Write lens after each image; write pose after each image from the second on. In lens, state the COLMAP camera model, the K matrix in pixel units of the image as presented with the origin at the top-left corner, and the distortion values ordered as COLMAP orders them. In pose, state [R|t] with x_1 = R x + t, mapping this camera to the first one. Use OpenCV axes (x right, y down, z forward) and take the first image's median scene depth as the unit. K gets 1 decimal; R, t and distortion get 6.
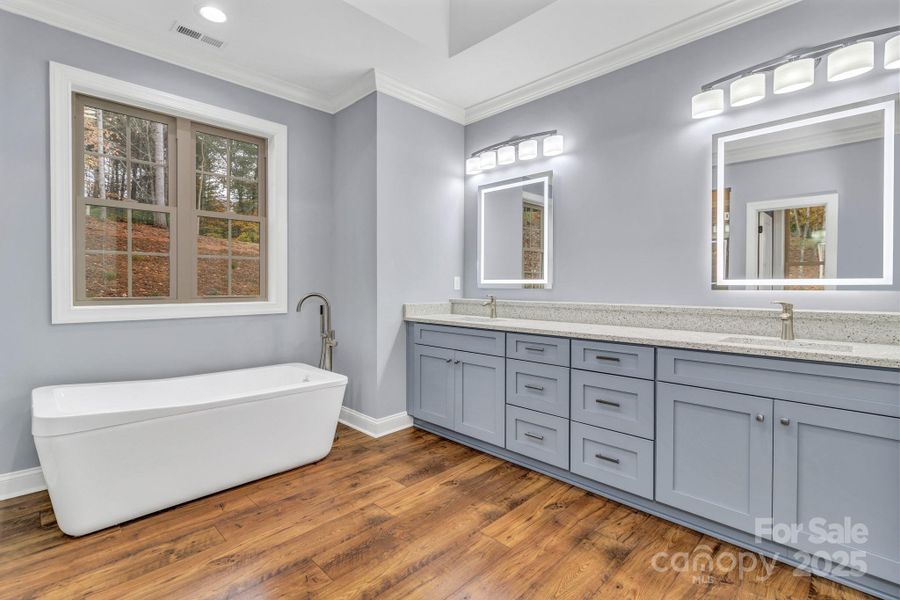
lens RADIAL K [[371.2, 0, 450.7], [0, 371.2, 290.4], [0, 0, 1]] dist [0.000658, -0.000176]
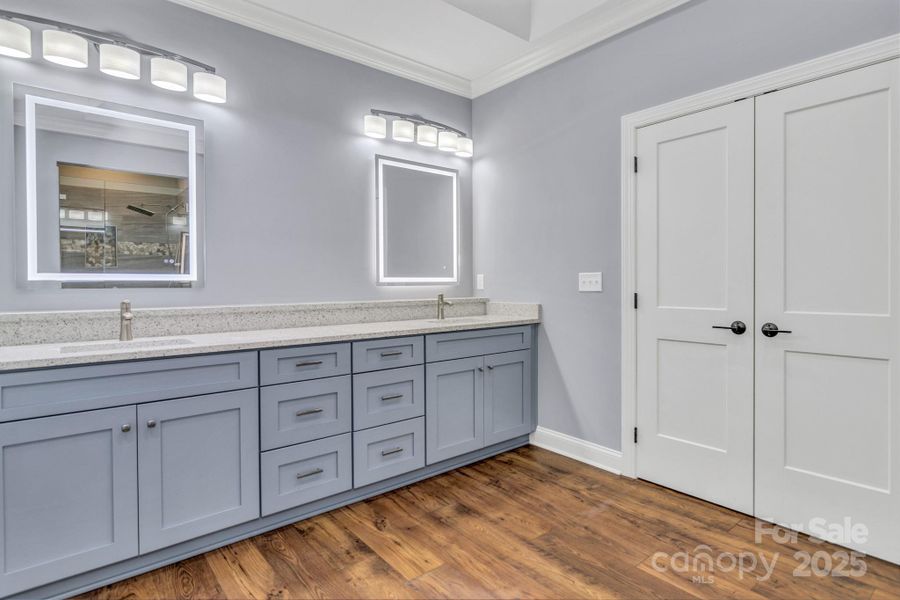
lens RADIAL K [[426.4, 0, 450.3], [0, 426.4, 290.3], [0, 0, 1]] dist [-0.010836, 0.001969]
pose [[0.193880, -0.019845, 0.980825, -0.639376], [0.016477, 0.999720, 0.016971, -0.008084], [-0.980887, 0.012871, 0.194152, 0.566082]]
